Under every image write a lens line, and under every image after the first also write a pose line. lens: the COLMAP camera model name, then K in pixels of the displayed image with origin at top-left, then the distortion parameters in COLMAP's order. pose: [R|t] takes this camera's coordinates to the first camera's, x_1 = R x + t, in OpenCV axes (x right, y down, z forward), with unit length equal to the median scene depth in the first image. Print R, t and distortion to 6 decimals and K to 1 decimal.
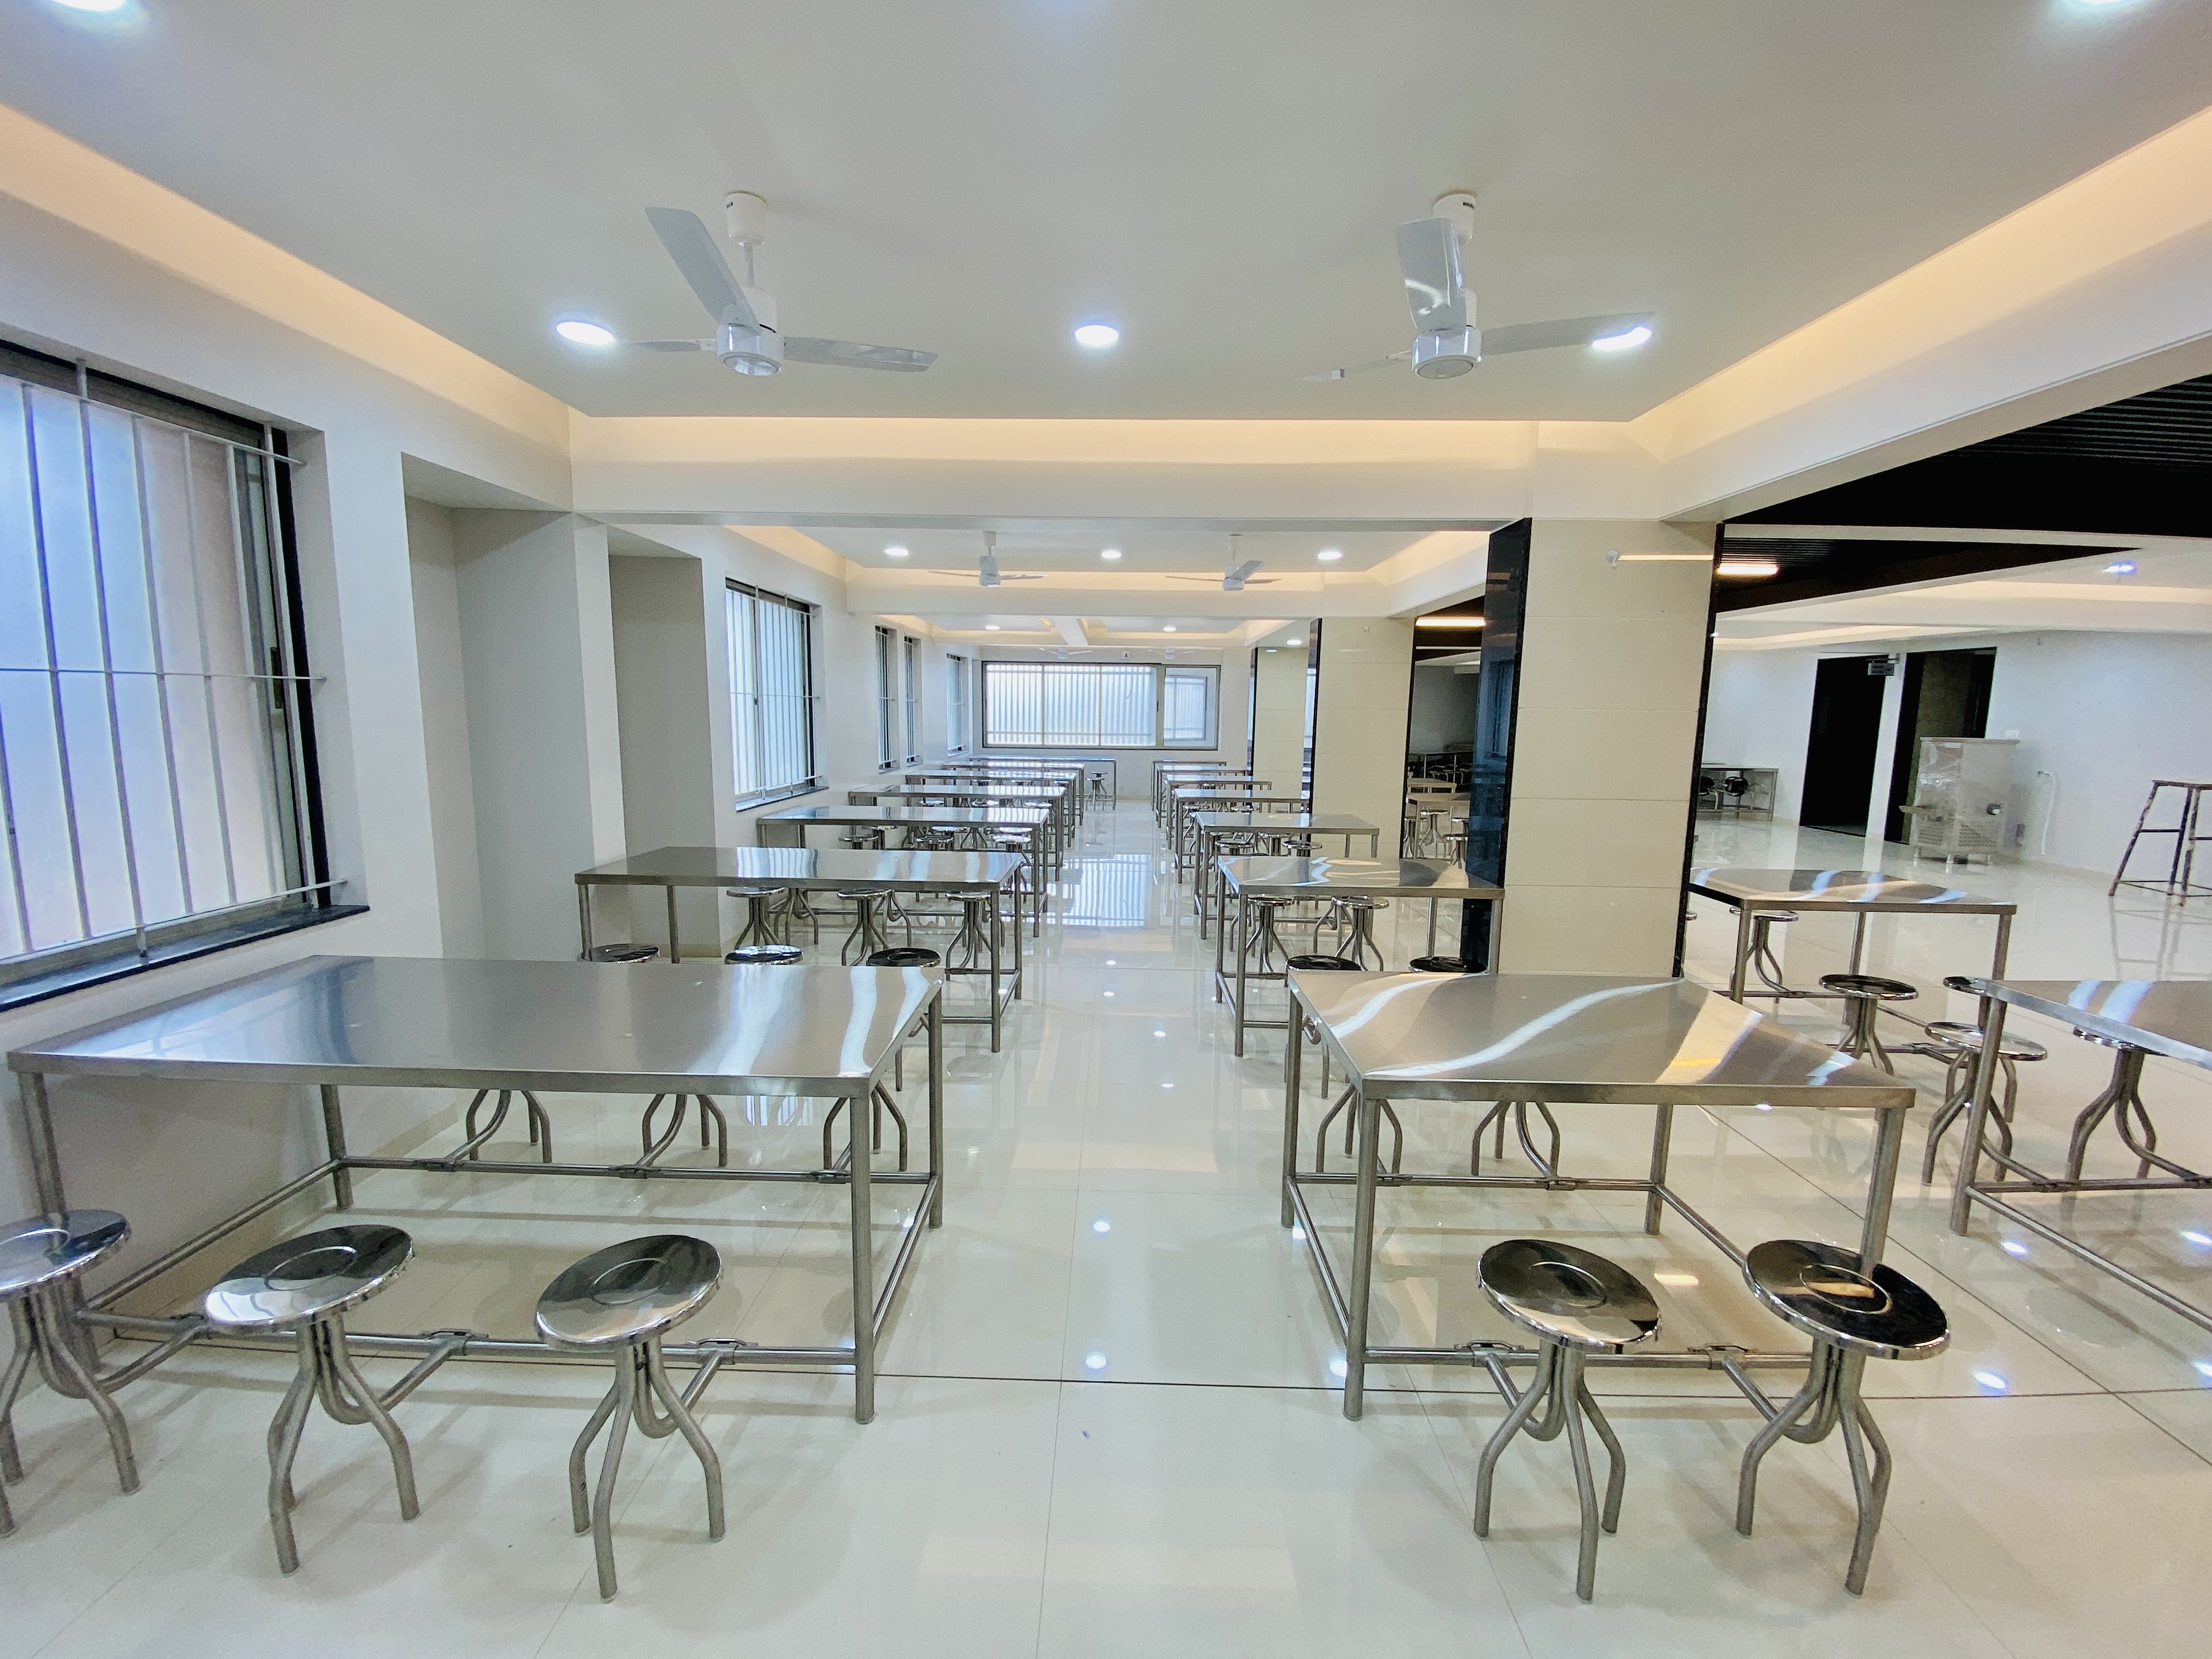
lens RADIAL K [[915.3, 0, 1101.9], [0, 915.3, 839.9], [0, 0, 1]] dist [0.009399, -0.011945]
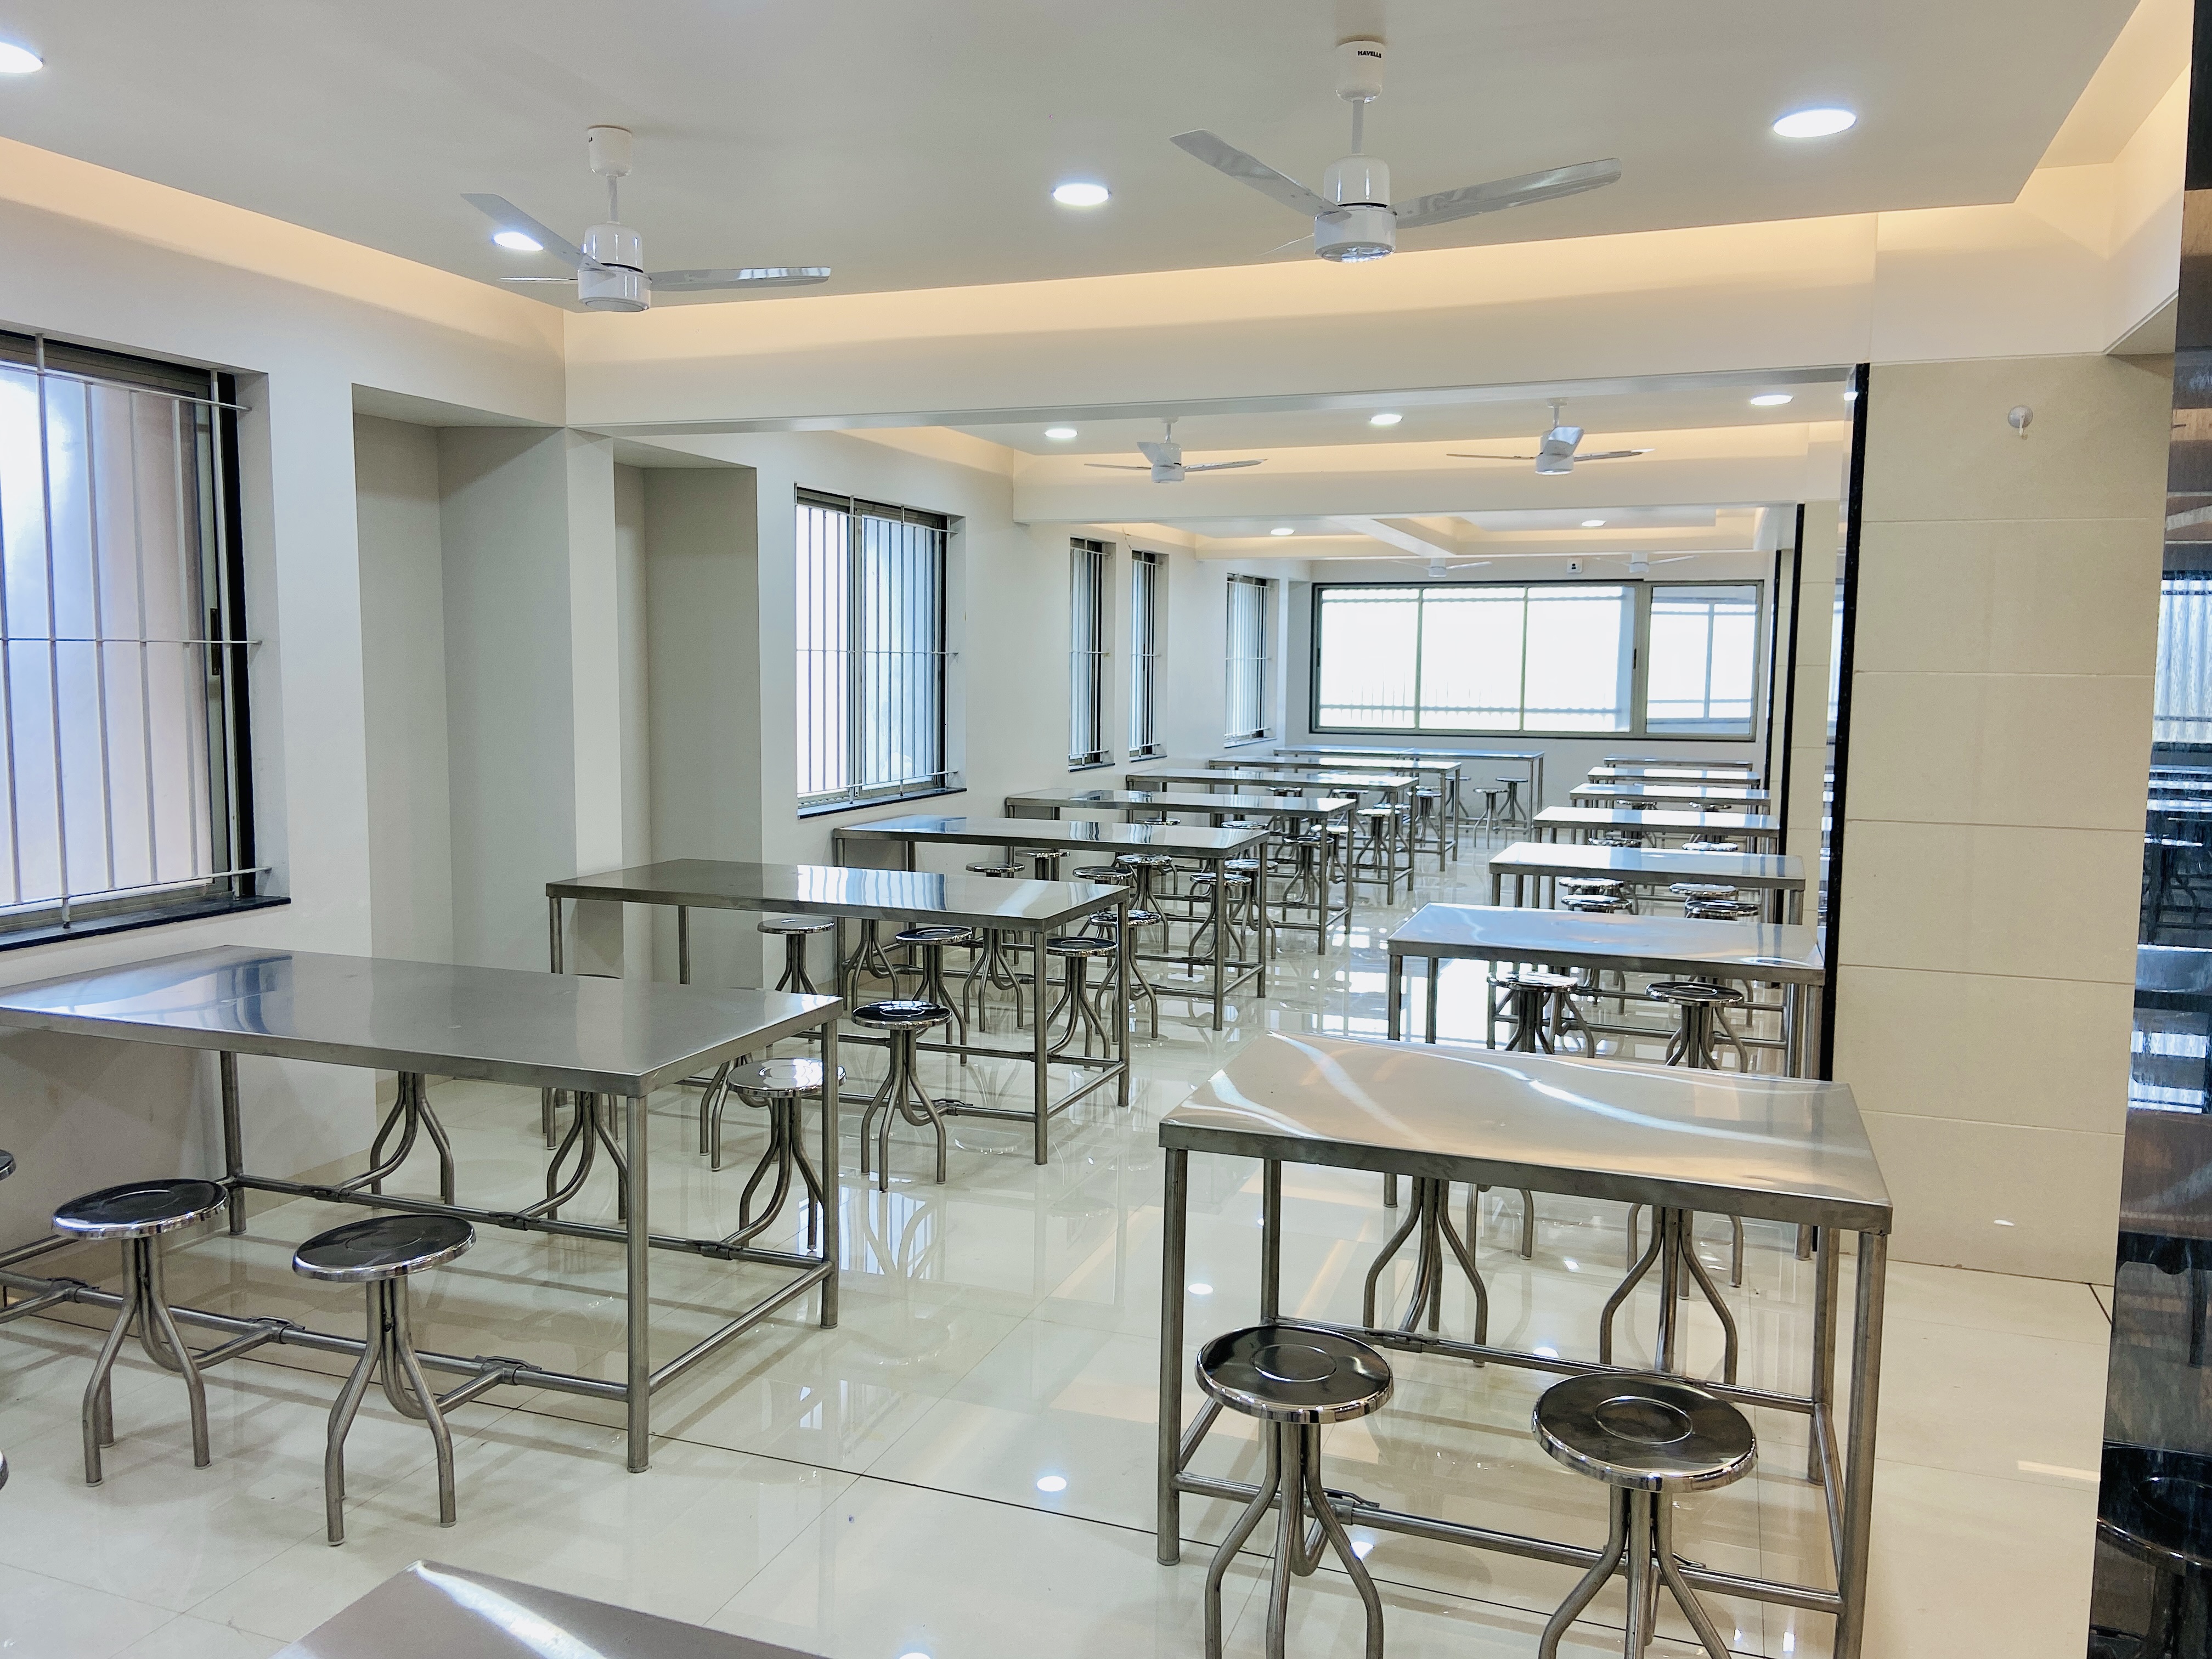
lens RADIAL K [[1704.8, 0, 1101.3], [0, 1704.8, 831.6], [0, 0, 1]] dist [0.090140, -0.086489]
pose [[0.945986, 0.029301, -0.322882, 0.380430], [-0.043180, 0.998422, -0.035905, 0.027700], [0.321320, 0.047908, 0.945758, -0.263414]]
